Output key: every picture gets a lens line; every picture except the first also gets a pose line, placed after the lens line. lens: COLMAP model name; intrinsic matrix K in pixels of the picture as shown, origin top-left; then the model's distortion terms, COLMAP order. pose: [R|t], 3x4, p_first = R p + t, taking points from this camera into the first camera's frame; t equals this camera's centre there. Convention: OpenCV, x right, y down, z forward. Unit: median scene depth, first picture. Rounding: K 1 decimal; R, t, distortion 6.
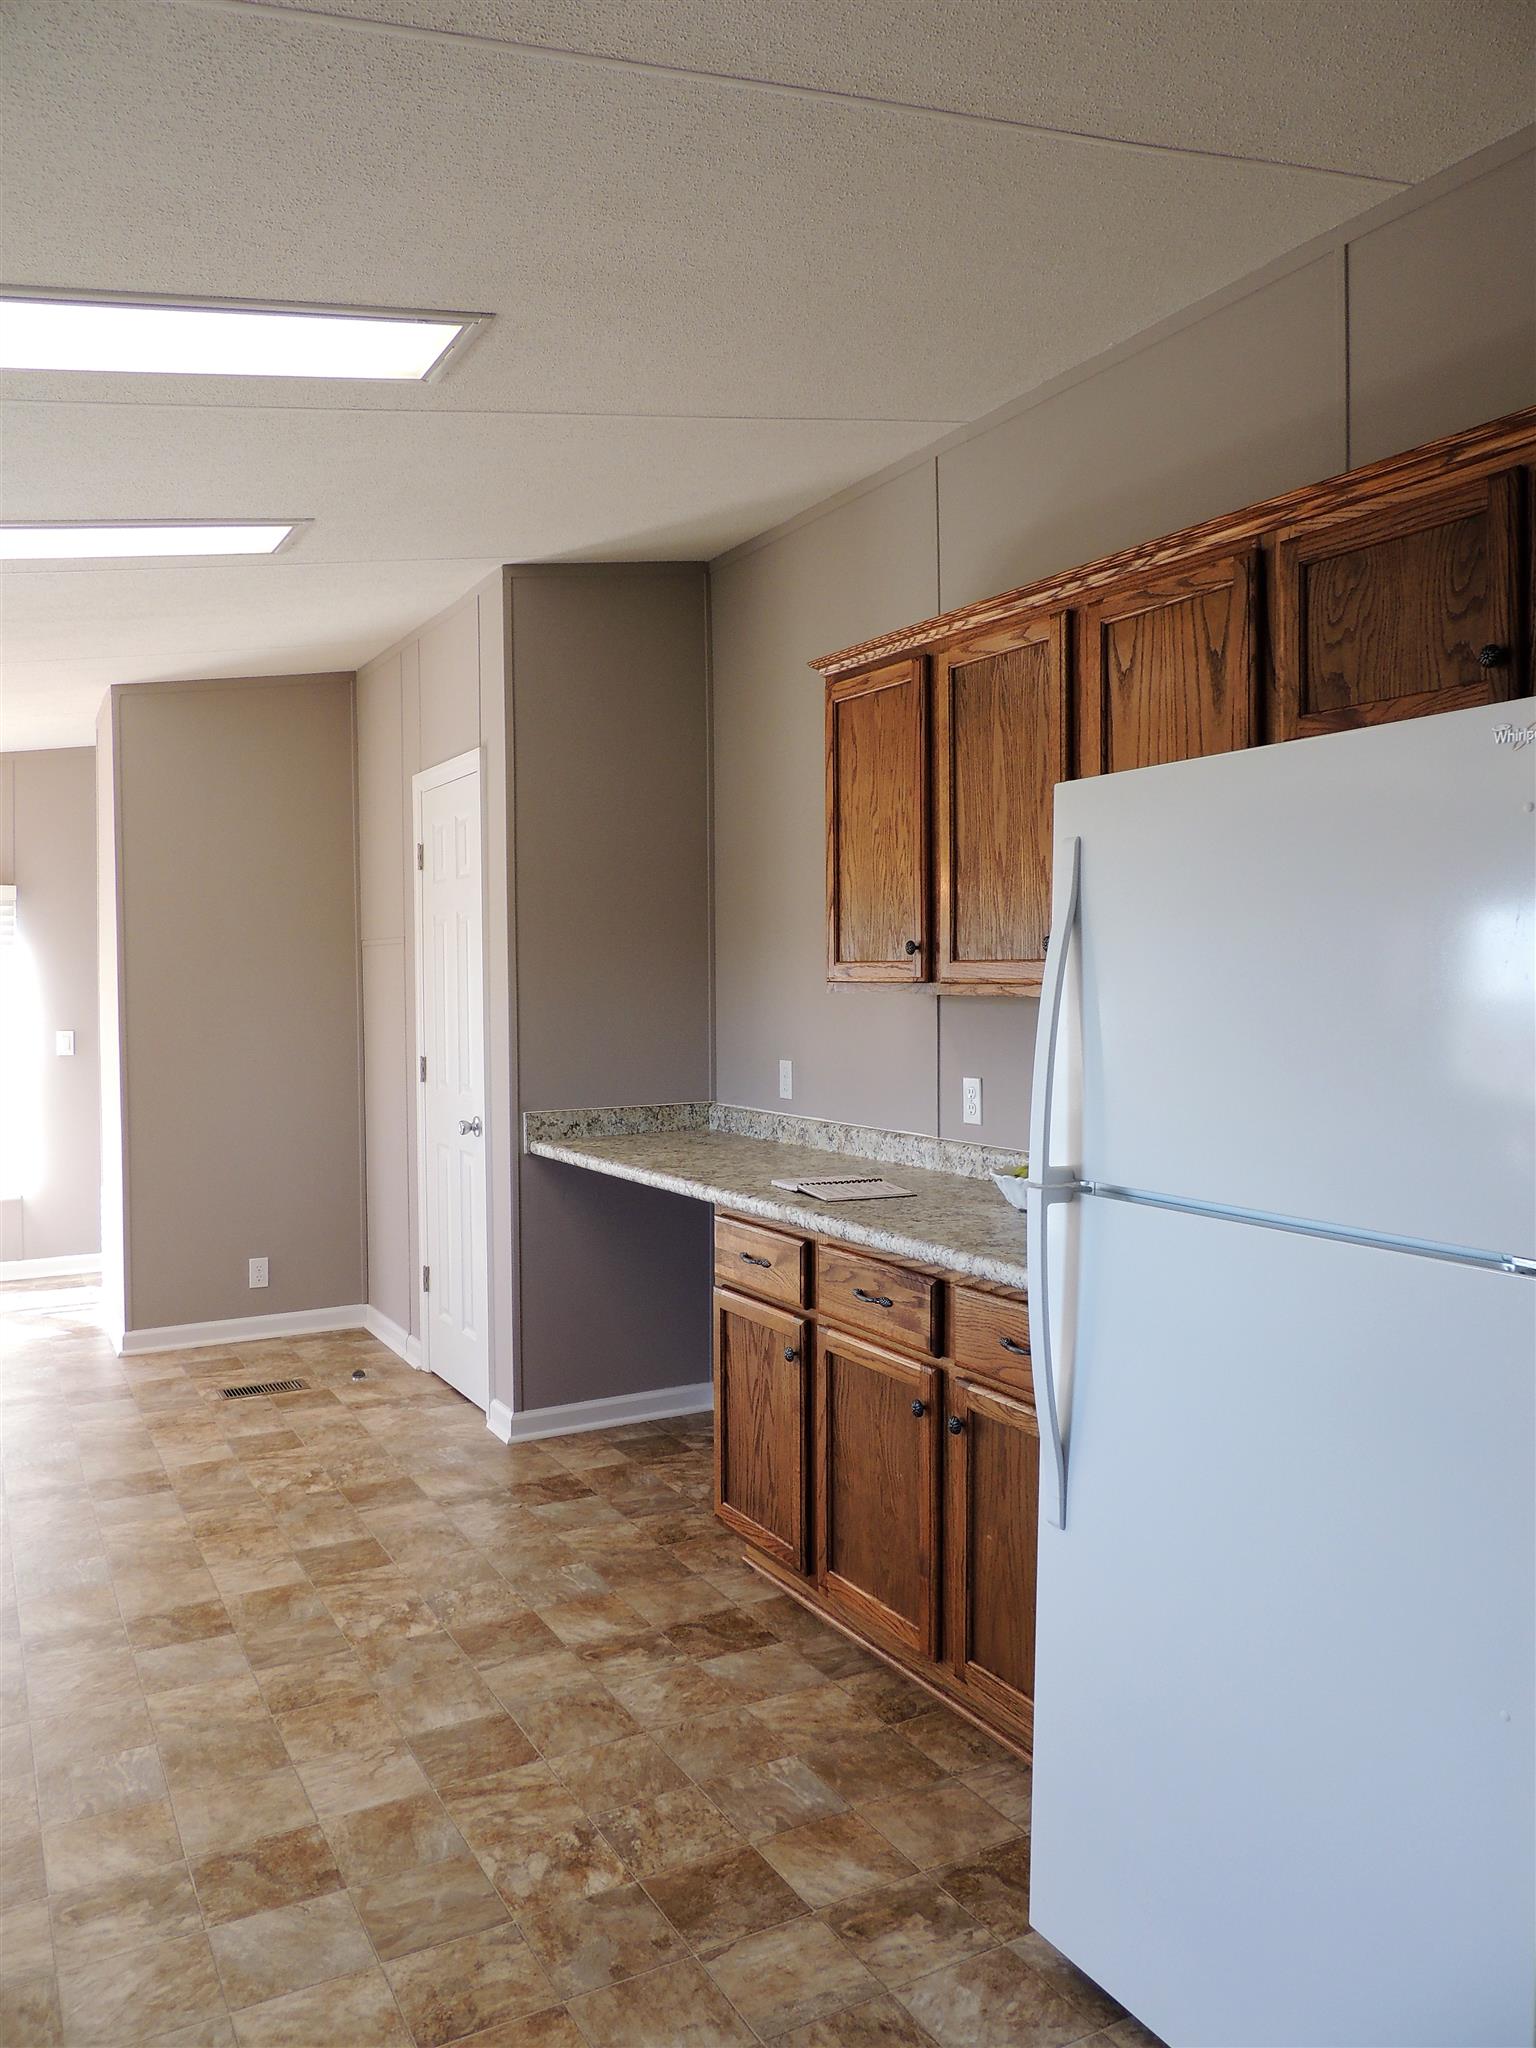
lens RADIAL K [[1467.9, 0, 769.8], [0, 1467.9, 1023.0], [0, 0, 1]] dist [-0.020604, 0.005215]
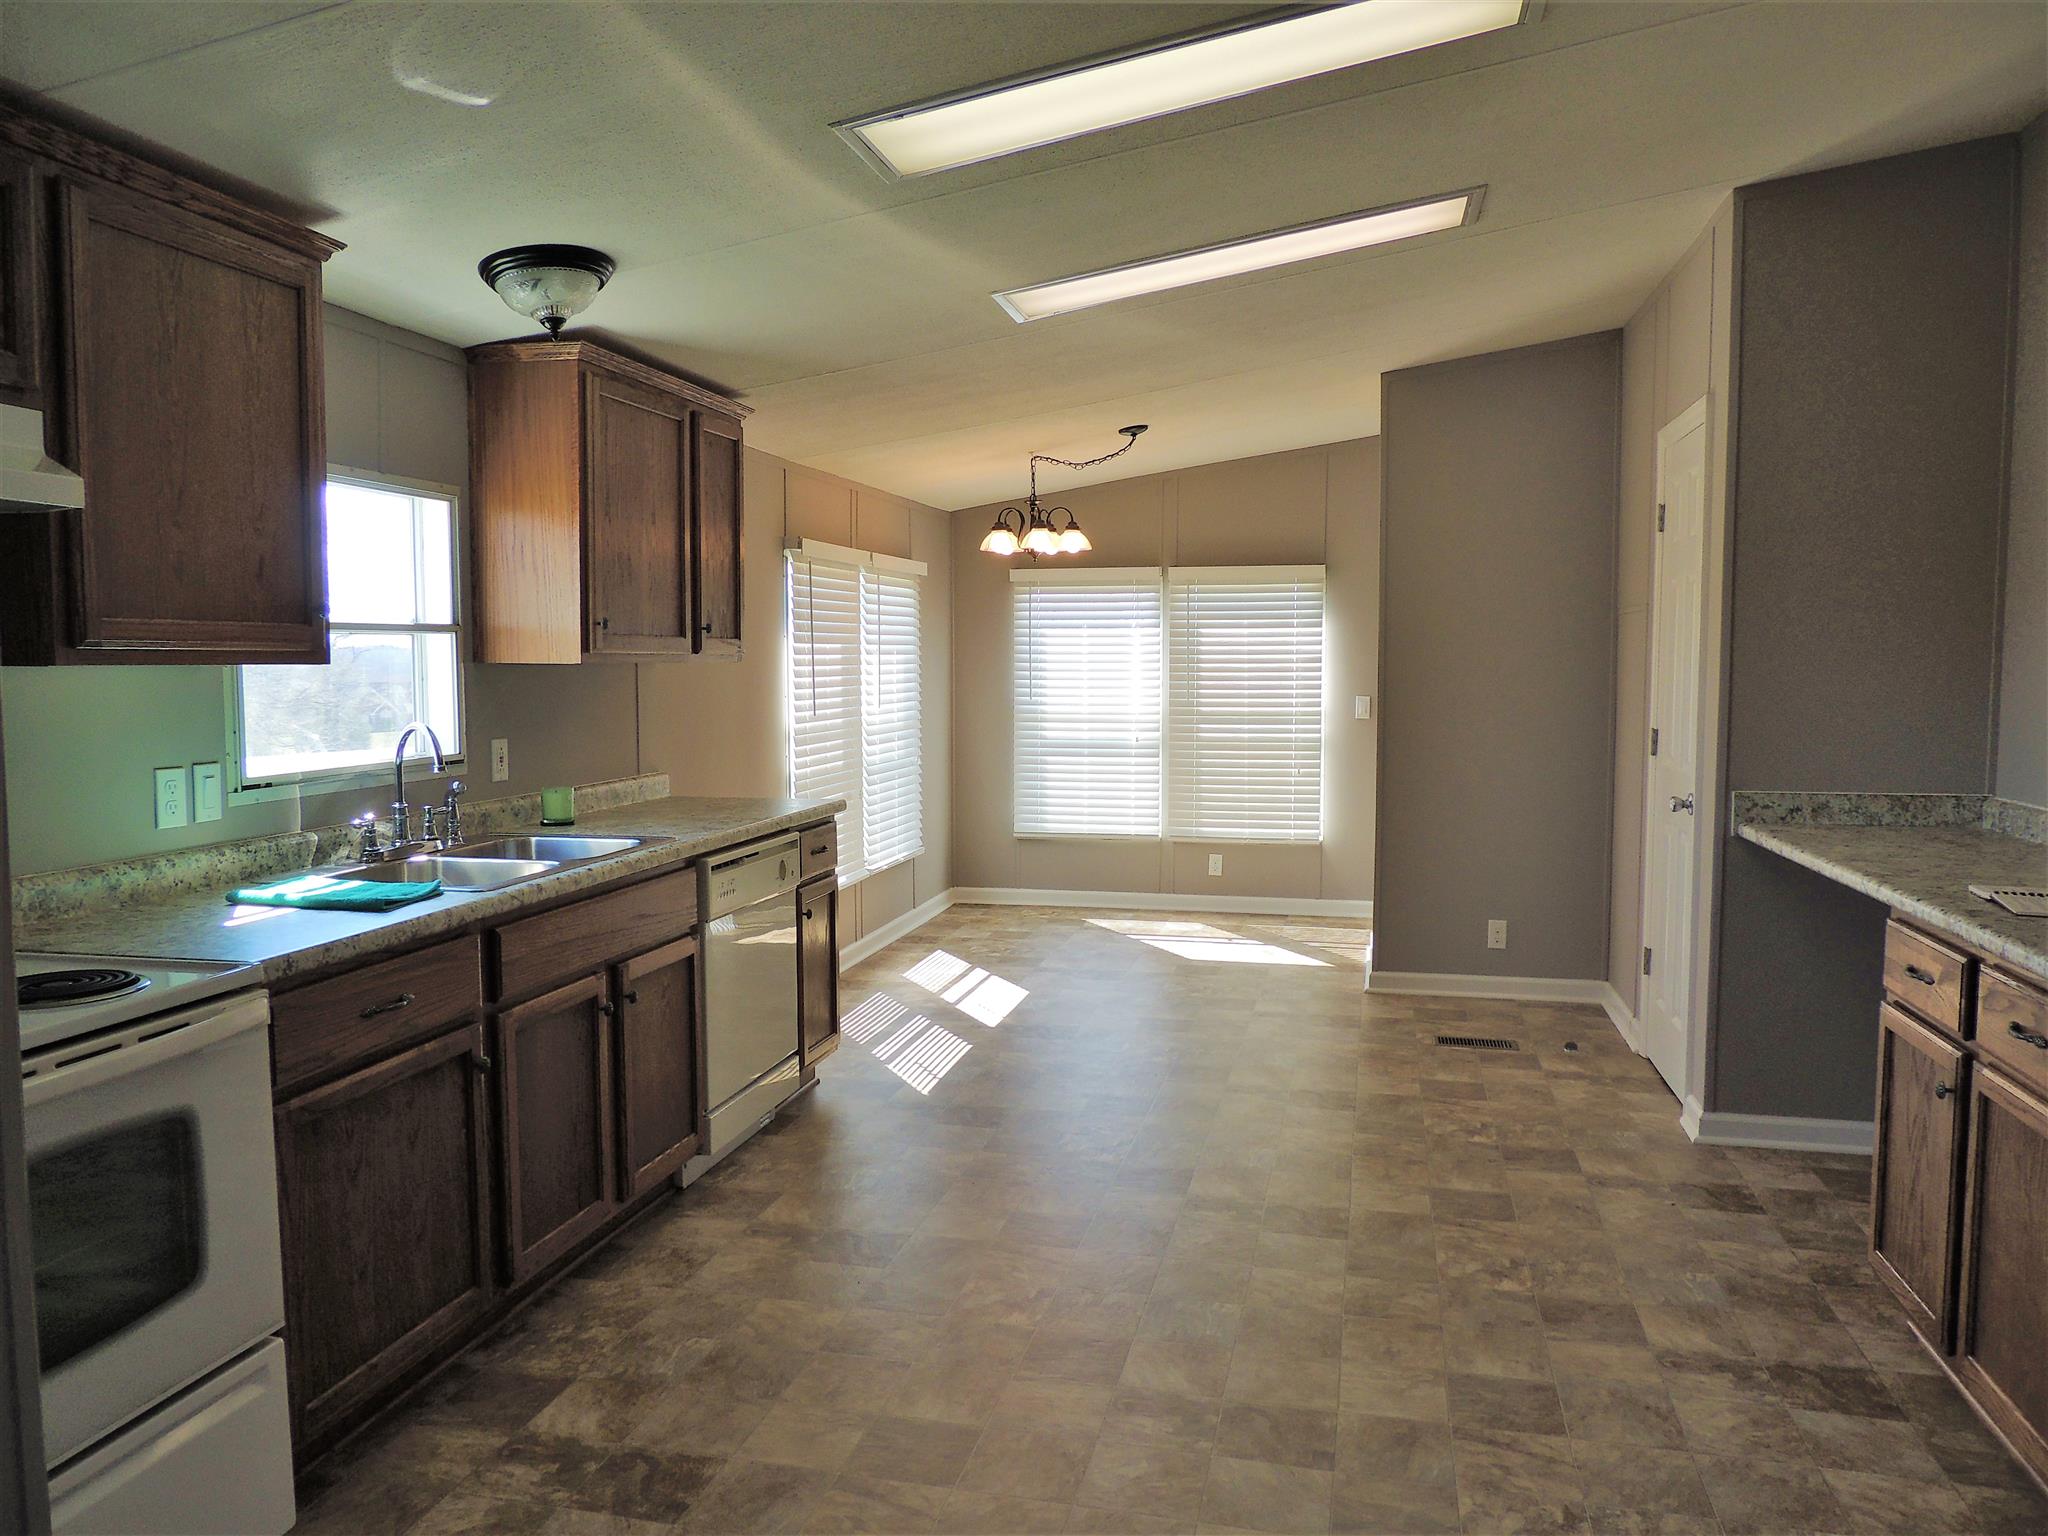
lens RADIAL K [[1467.9, 0, 1018.3], [0, 1467.9, 767.5], [0, 0, 1]] dist [-0.020604, 0.005215]
pose [[0.730918, 0.056802, -0.680097, 0.163859], [-0.026252, 0.998133, 0.055151, 0.009311], [0.681960, -0.022456, 0.731045, 0.033838]]
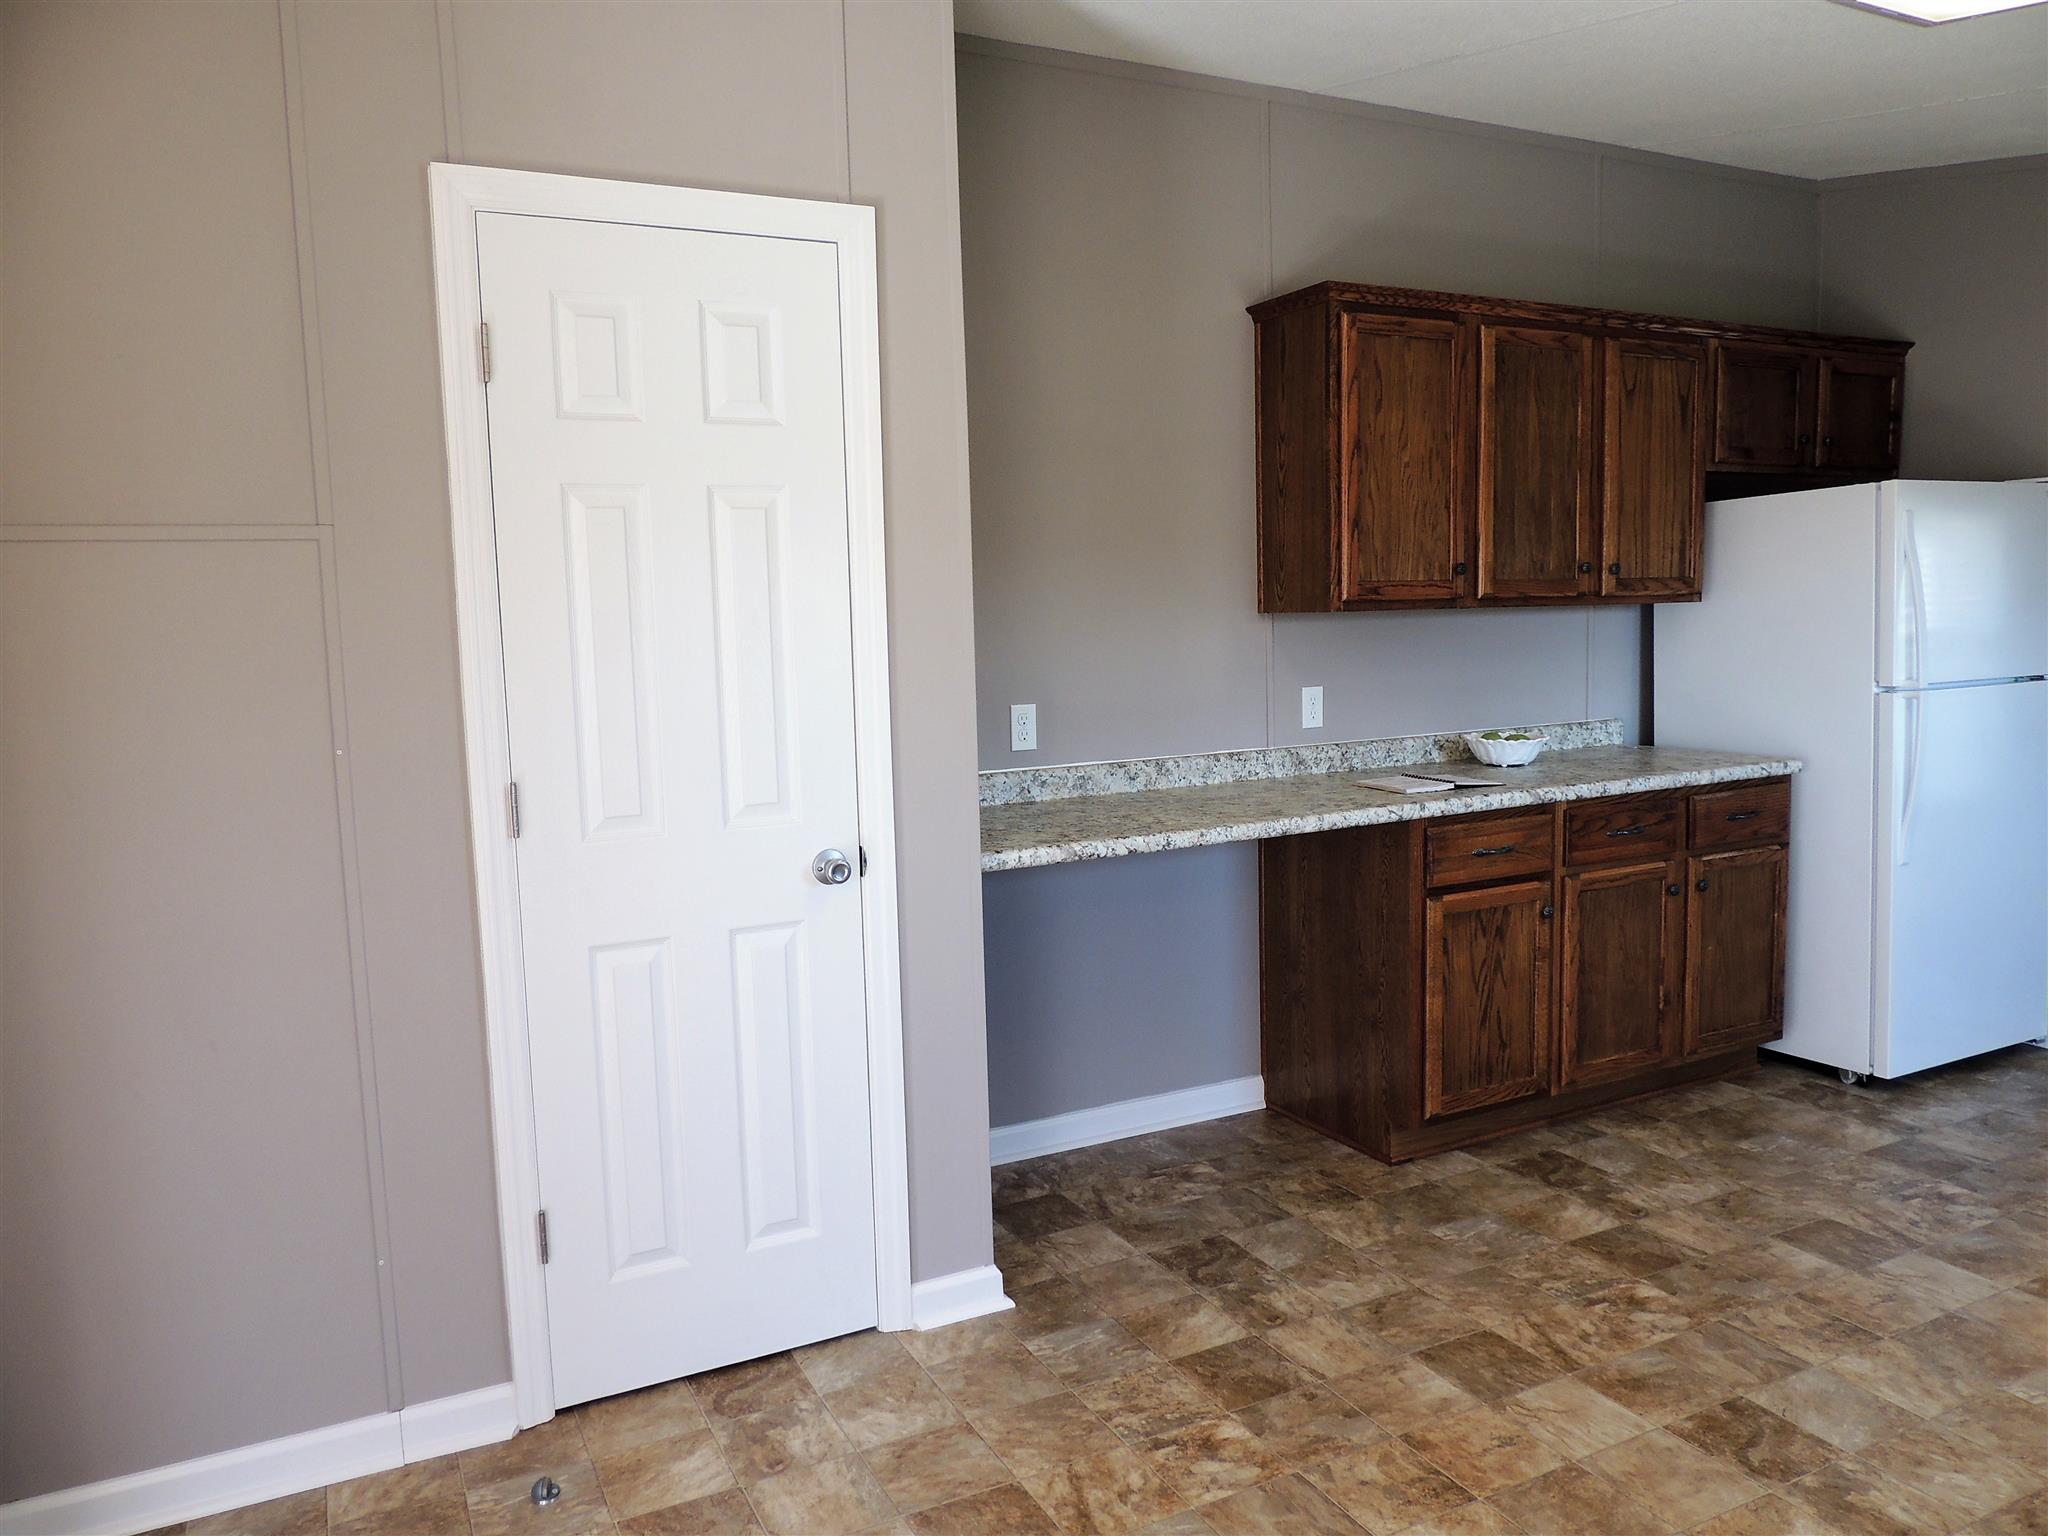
lens RADIAL K [[1467.9, 0, 1026.6], [0, 1467.9, 771.4], [0, 0, 1]] dist [-0.020604, 0.005215]
pose [[0.042106, -0.109298, 0.993117, -1.047413], [0.056856, 0.992650, 0.106836, -0.033098], [-0.997494, 0.051966, 0.048010, 1.219653]]
